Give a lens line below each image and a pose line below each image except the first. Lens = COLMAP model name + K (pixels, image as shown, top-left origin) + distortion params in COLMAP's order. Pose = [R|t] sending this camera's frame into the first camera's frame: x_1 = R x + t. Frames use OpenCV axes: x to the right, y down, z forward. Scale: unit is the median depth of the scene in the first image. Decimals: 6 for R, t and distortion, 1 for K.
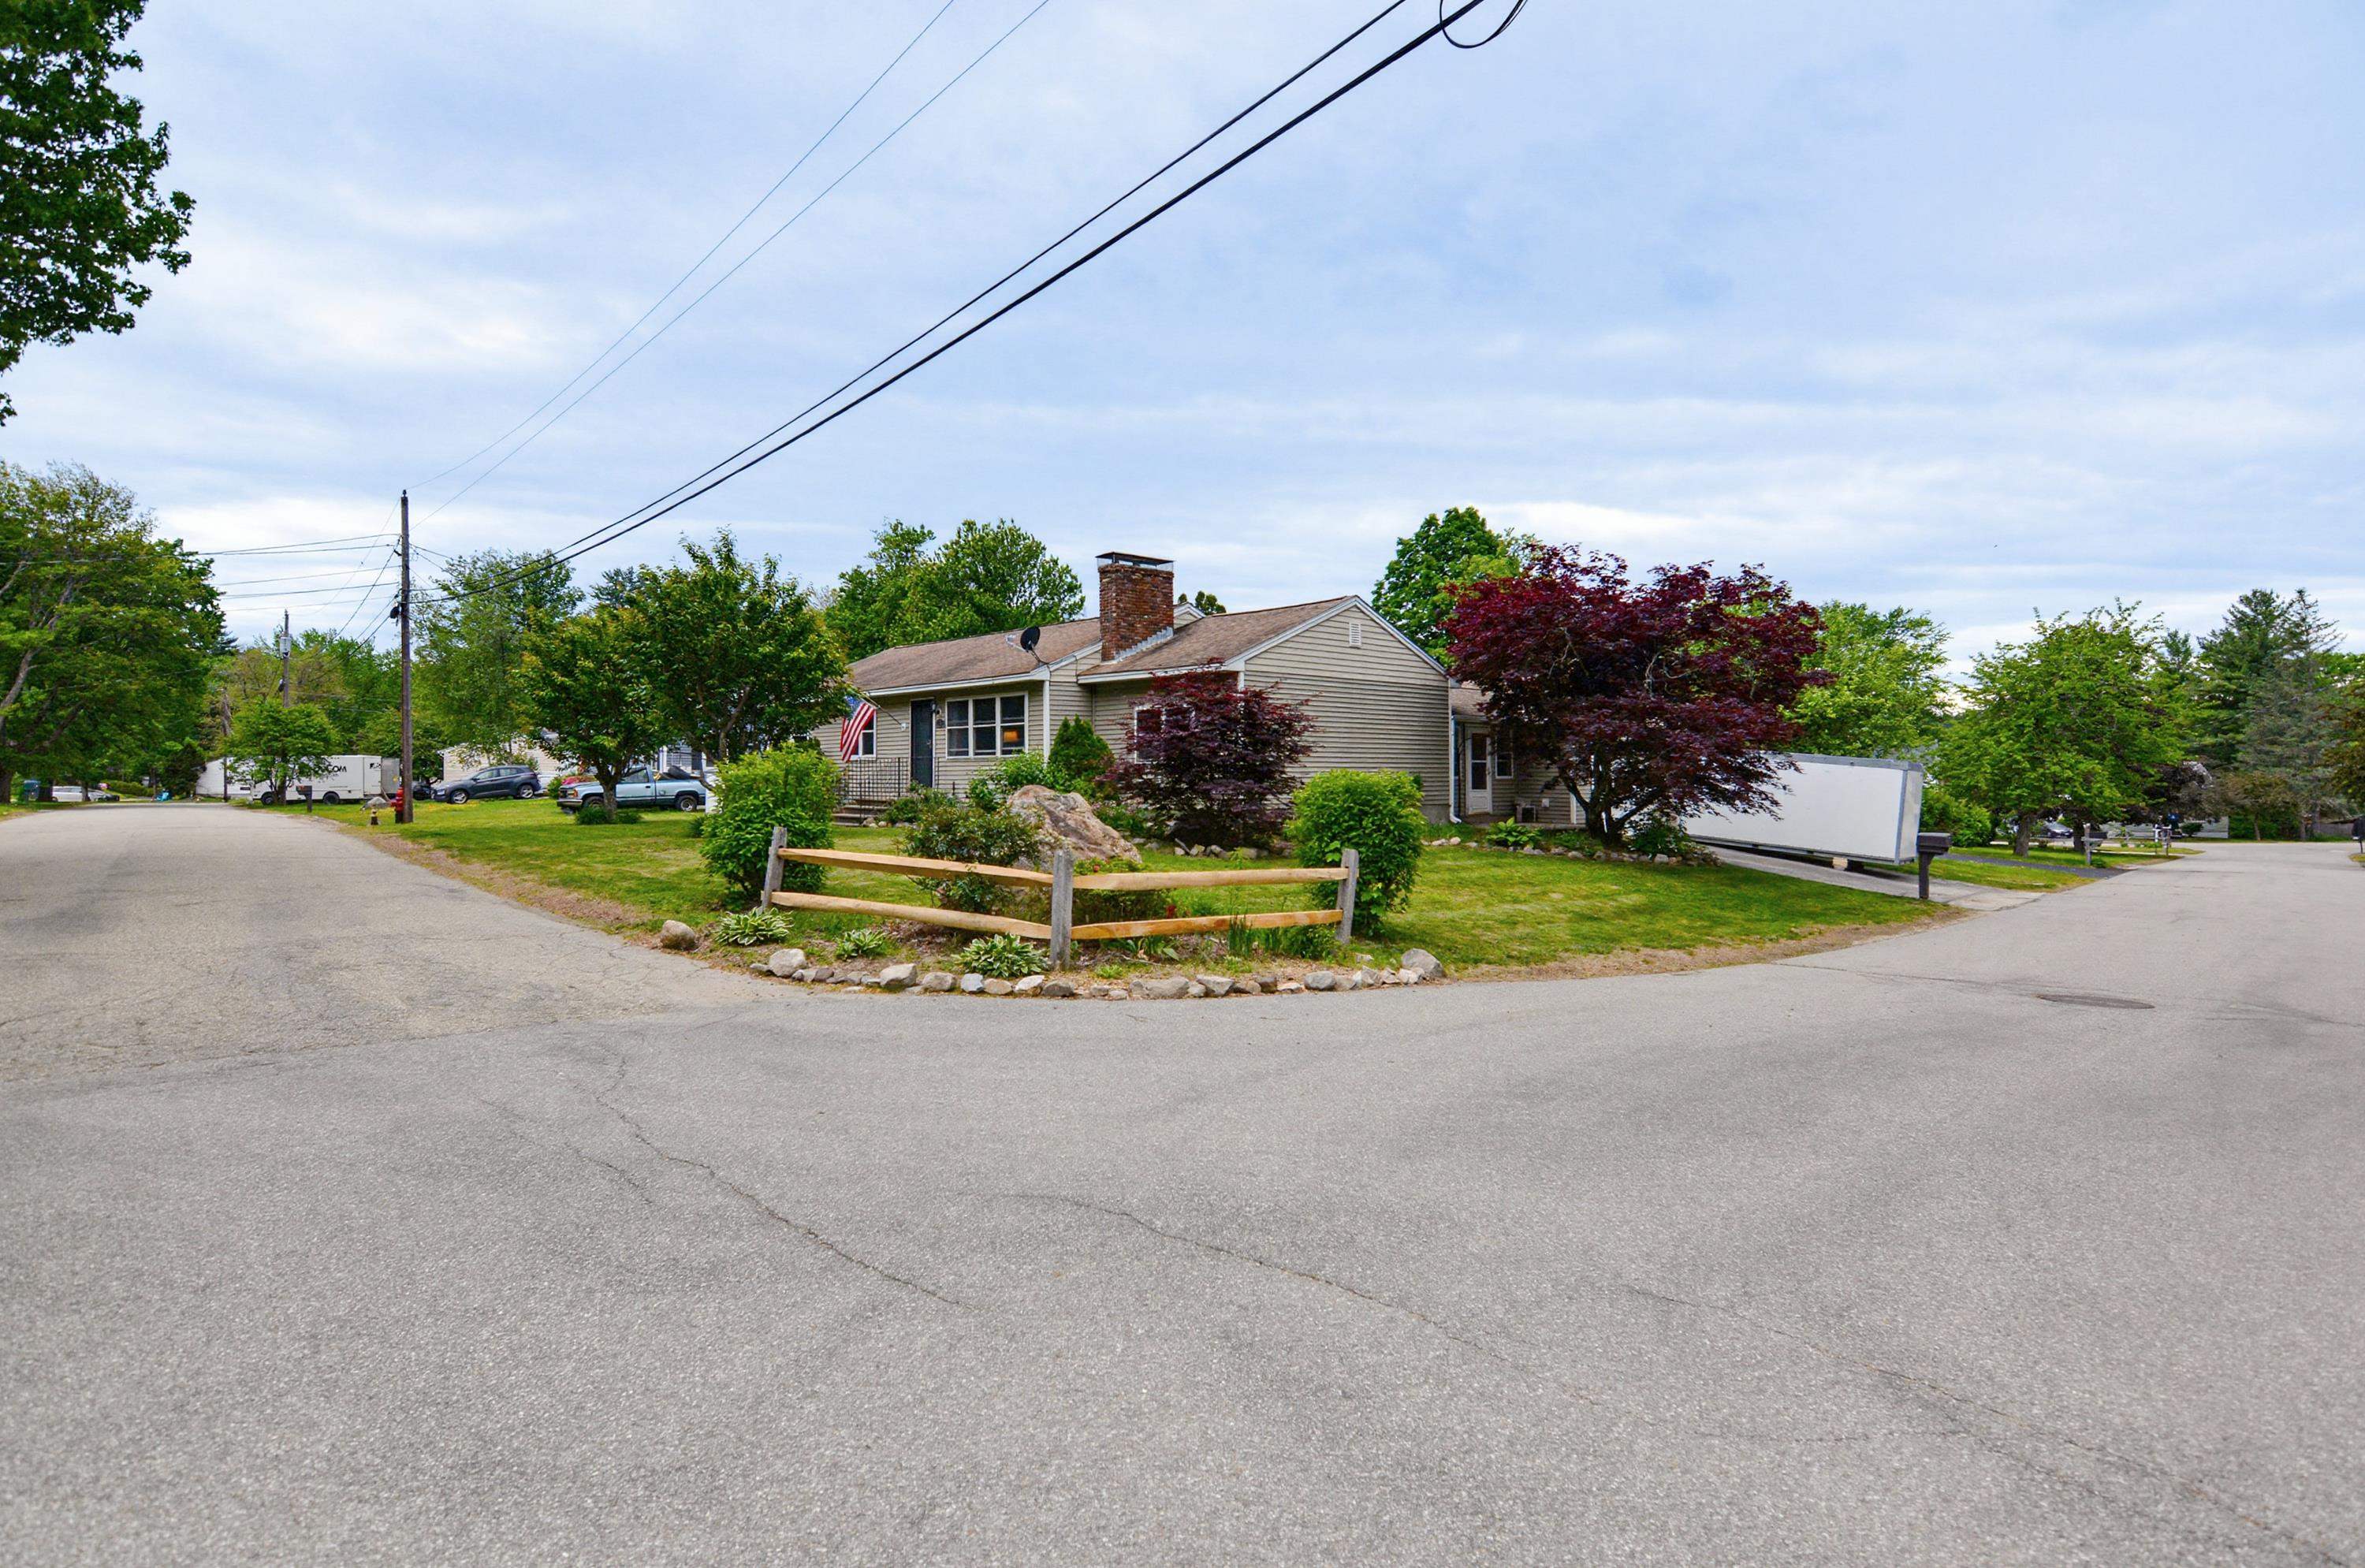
lens RADIAL K [[1116.7, 0, 1141.3], [0, 1116.7, 791.7], [0, 0, 1]] dist [0.021876, -0.029324]
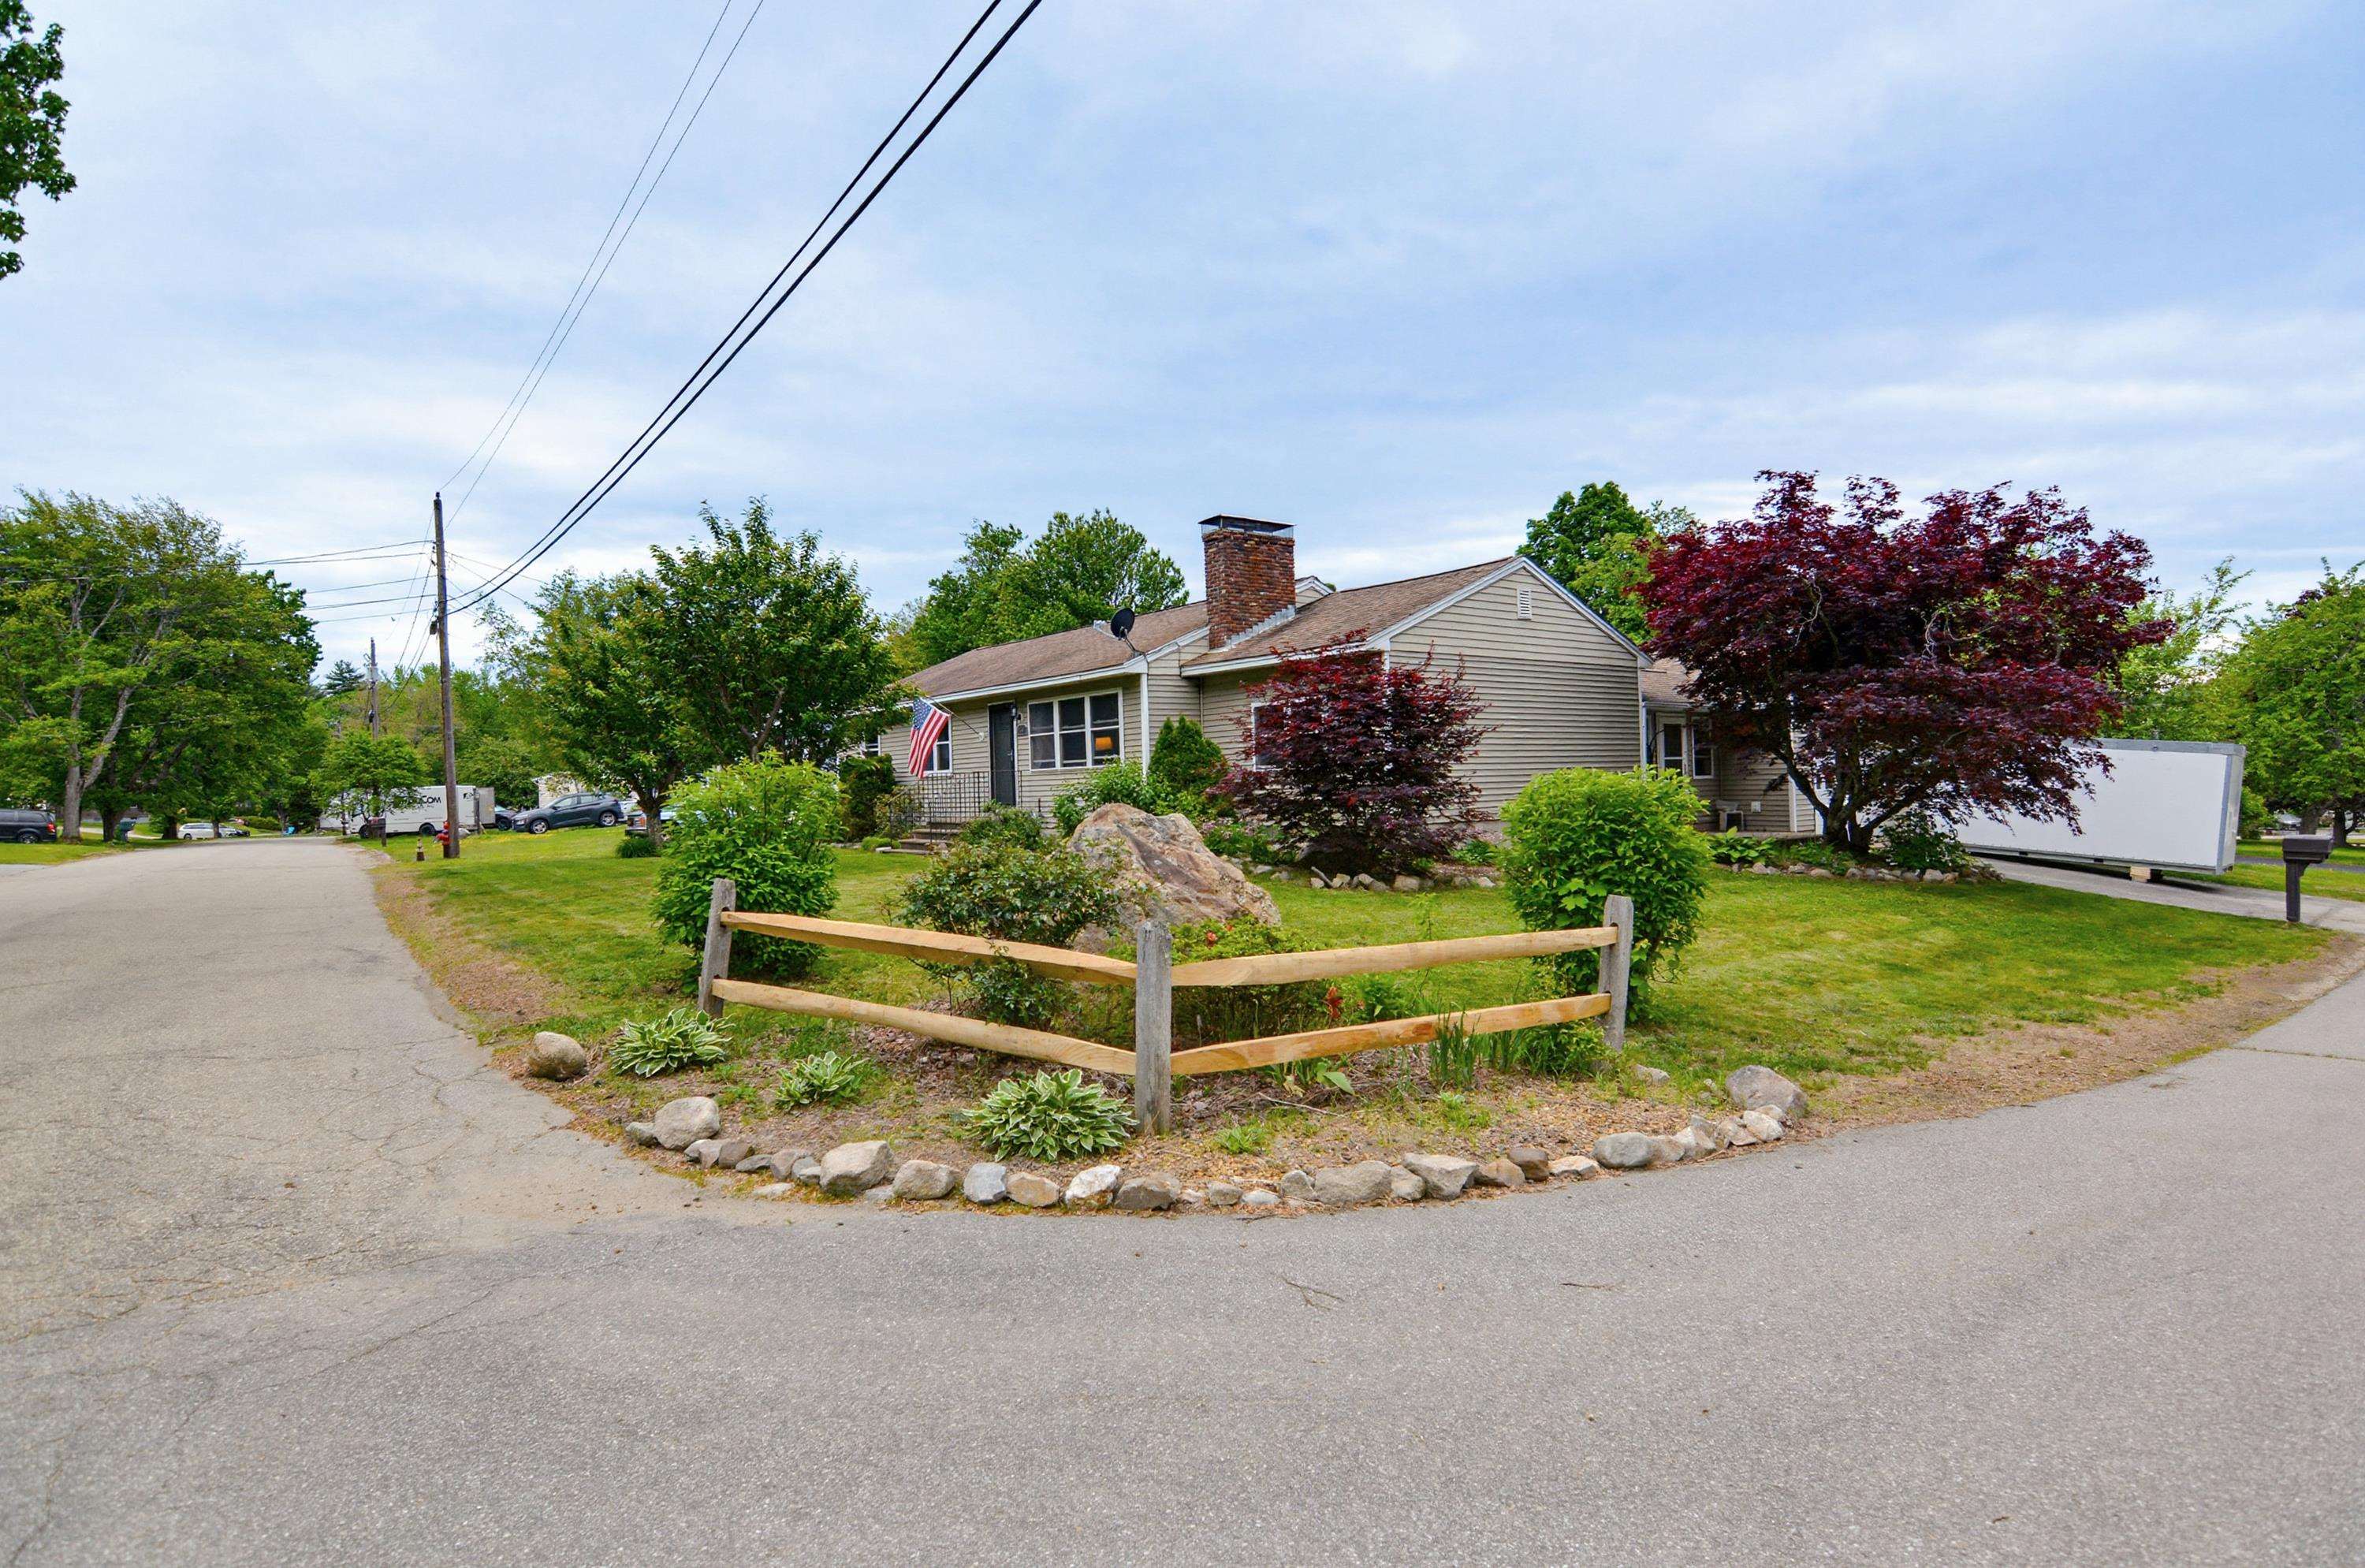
lens RADIAL K [[1140.7, 0, 1159.0], [0, 1140.7, 800.3], [0, 0, 1]] dist [0.022239, -0.027457]
pose [[0.996364, -0.024259, -0.081666, -0.006660], [0.024038, 0.999704, -0.003689, -0.002393], [0.081731, 0.001713, 0.996653, 0.154968]]
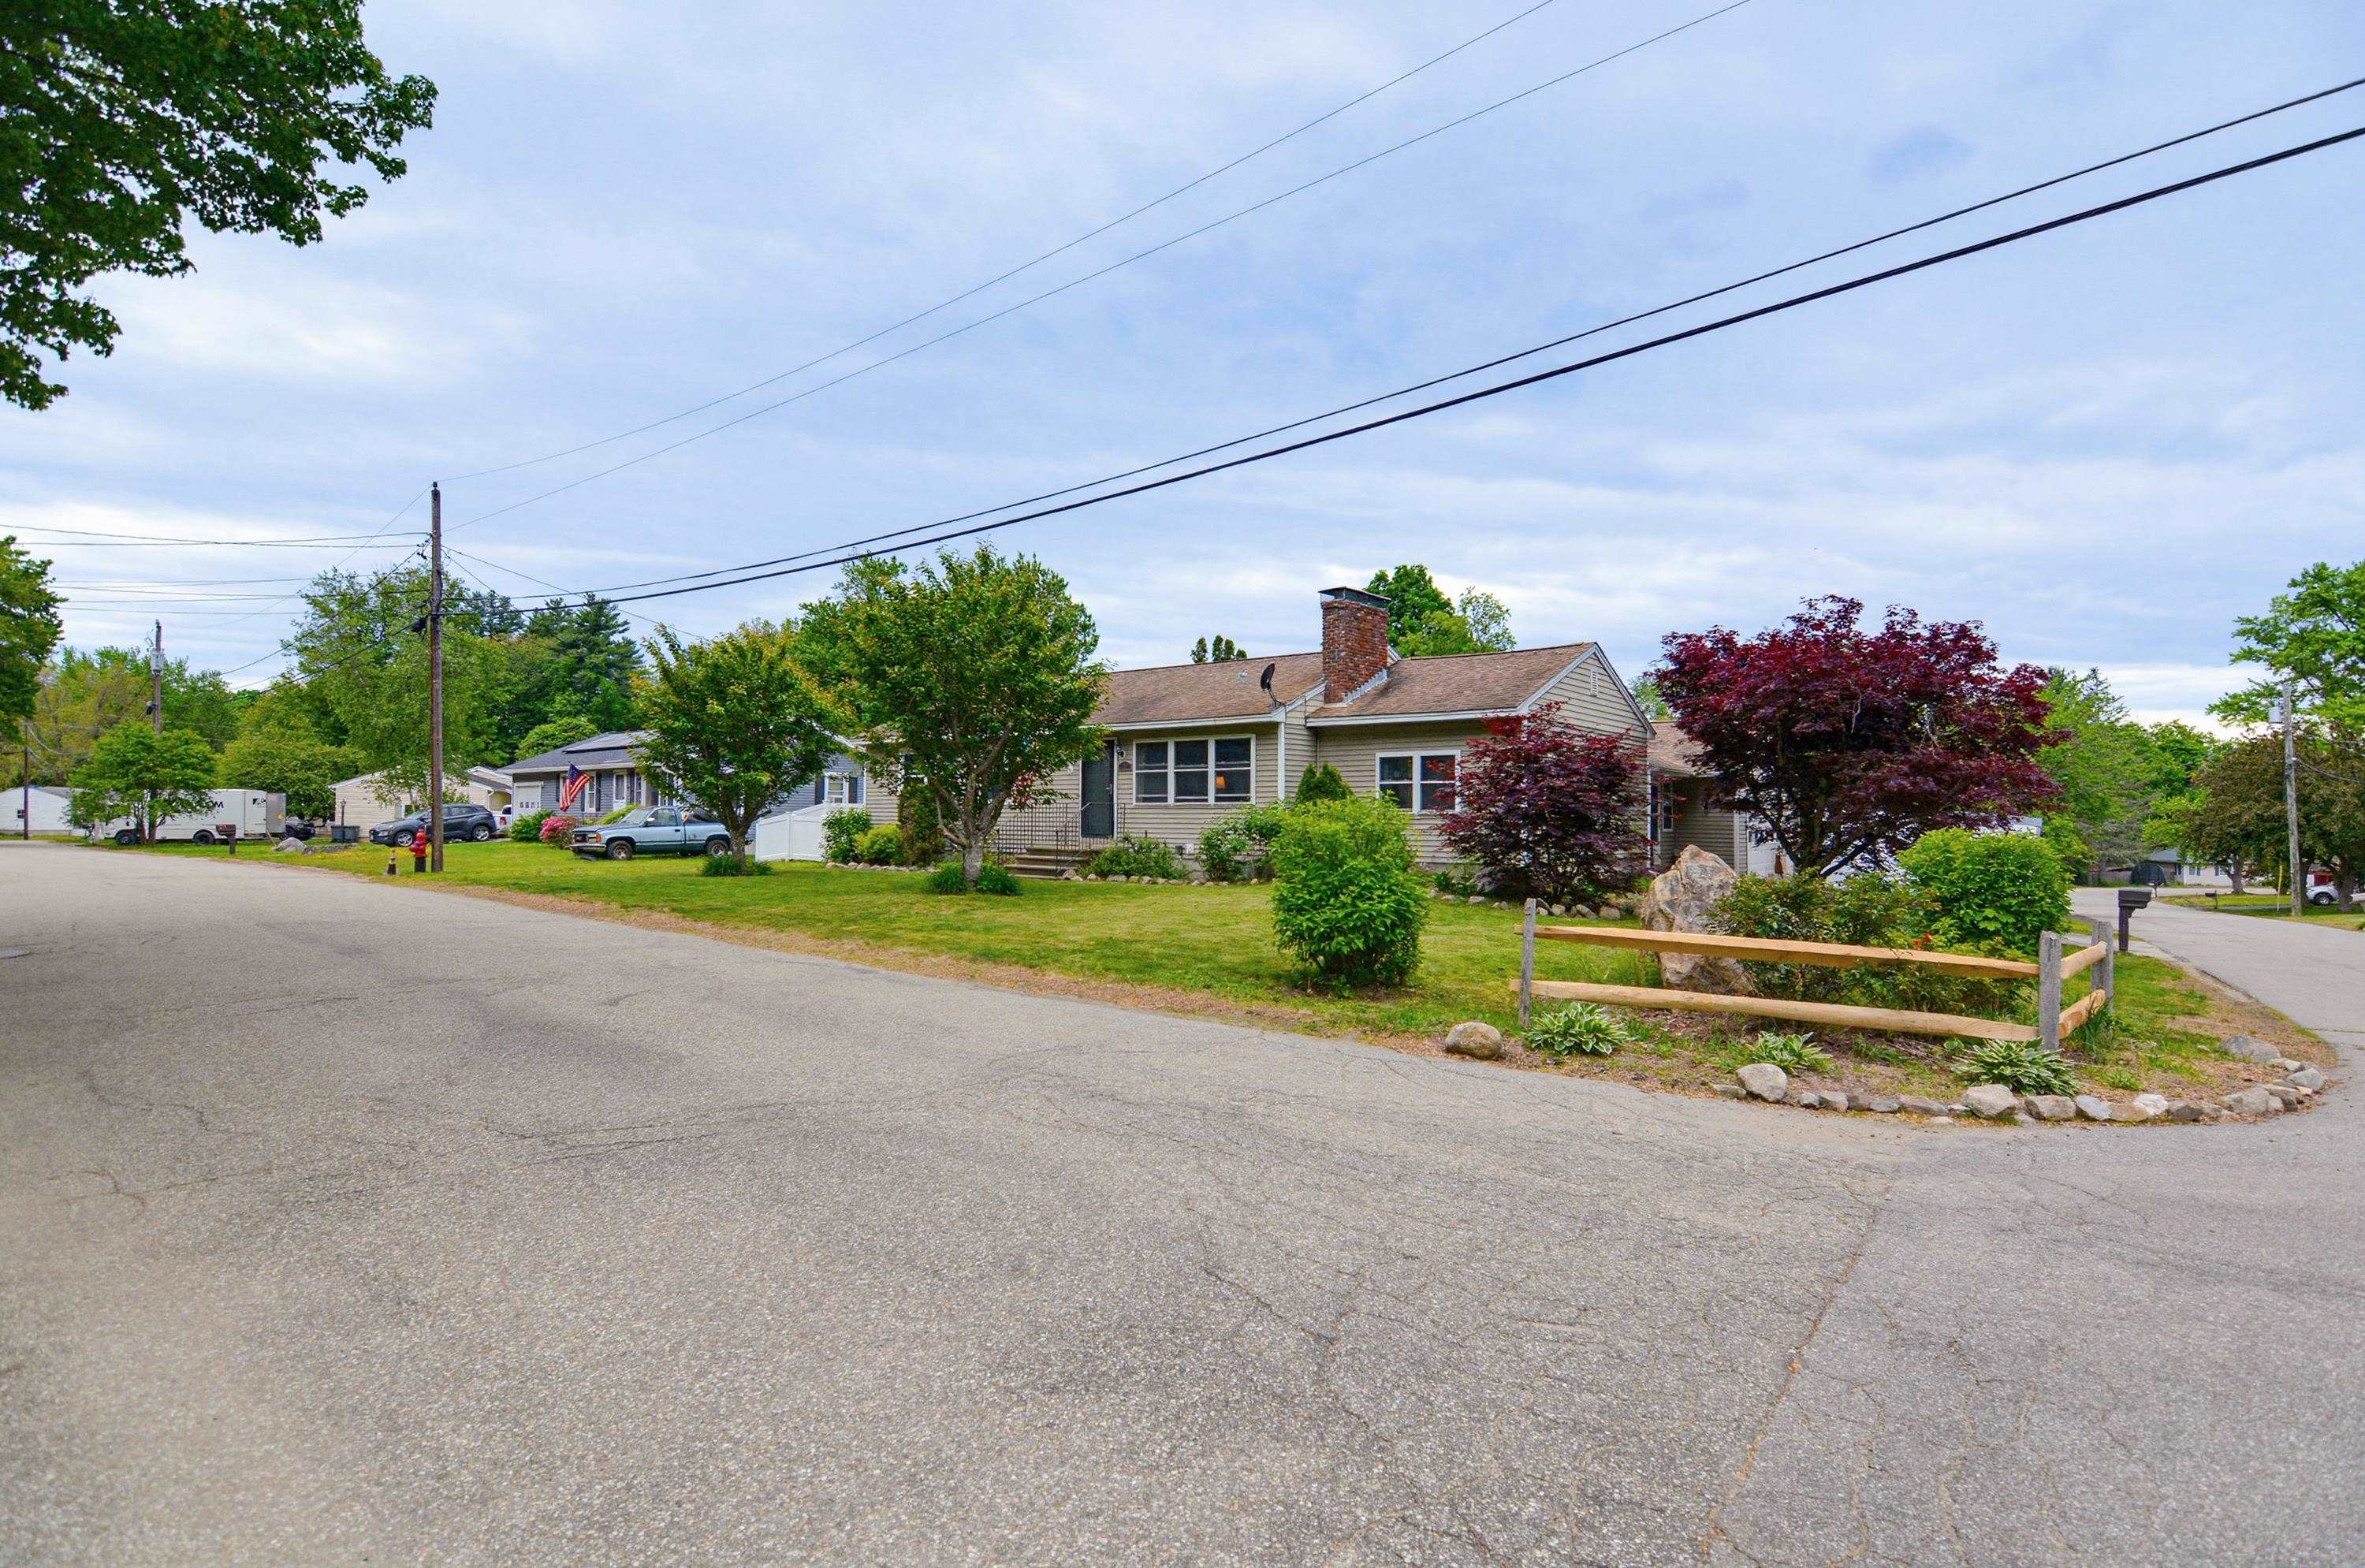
lens RADIAL K [[1099.7, 0, 1182.5], [0, 1099.7, 784.0], [0, 0, 1]] dist [-0.006848, -0.001300]
pose [[0.987759, 0.015062, 0.155261, -0.297095], [-0.007770, 0.998843, -0.047464, -0.004753], [-0.155796, 0.045676, 0.986733, 0.114164]]
